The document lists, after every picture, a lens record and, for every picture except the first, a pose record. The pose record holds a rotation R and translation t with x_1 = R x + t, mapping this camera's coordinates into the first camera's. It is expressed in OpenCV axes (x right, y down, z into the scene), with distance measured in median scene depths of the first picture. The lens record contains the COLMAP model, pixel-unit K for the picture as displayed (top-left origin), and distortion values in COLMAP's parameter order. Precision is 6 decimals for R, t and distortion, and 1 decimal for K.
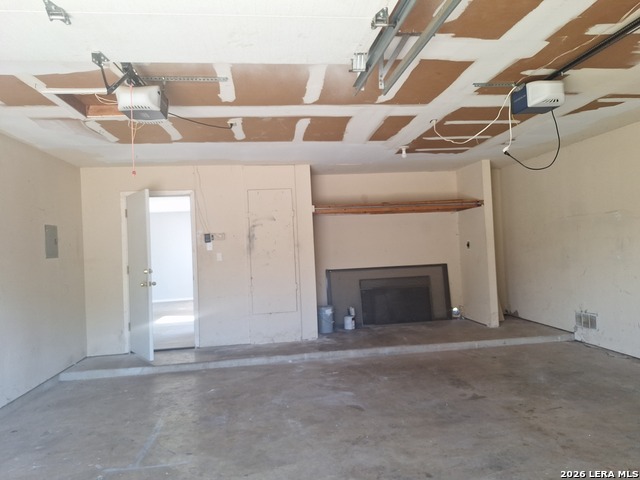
lens RADIAL K [[445.6, 0, 320.8], [0, 445.6, 223.2], [0, 0, 1]] dist [0.067742, -0.108894]
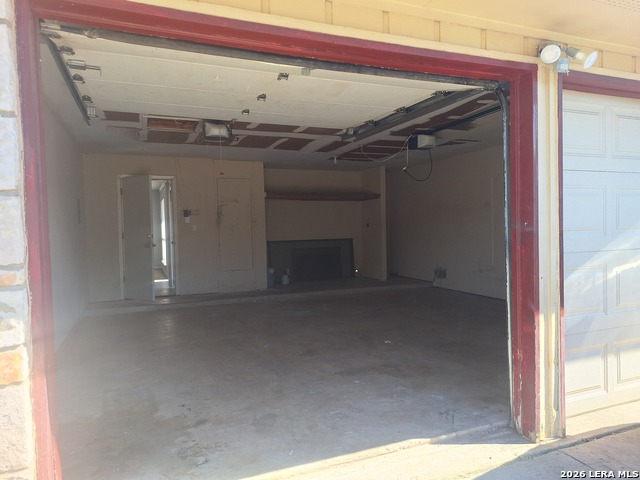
lens RADIAL K [[445.6, 0, 320.8], [0, 445.6, 223.2], [0, 0, 1]] dist [0.067742, -0.108894]
pose [[0.964302, 0.028946, 0.263217, -0.217030], [-0.037592, 0.998904, 0.027871, 0.010536], [-0.262121, -0.036771, 0.964334, -0.370991]]
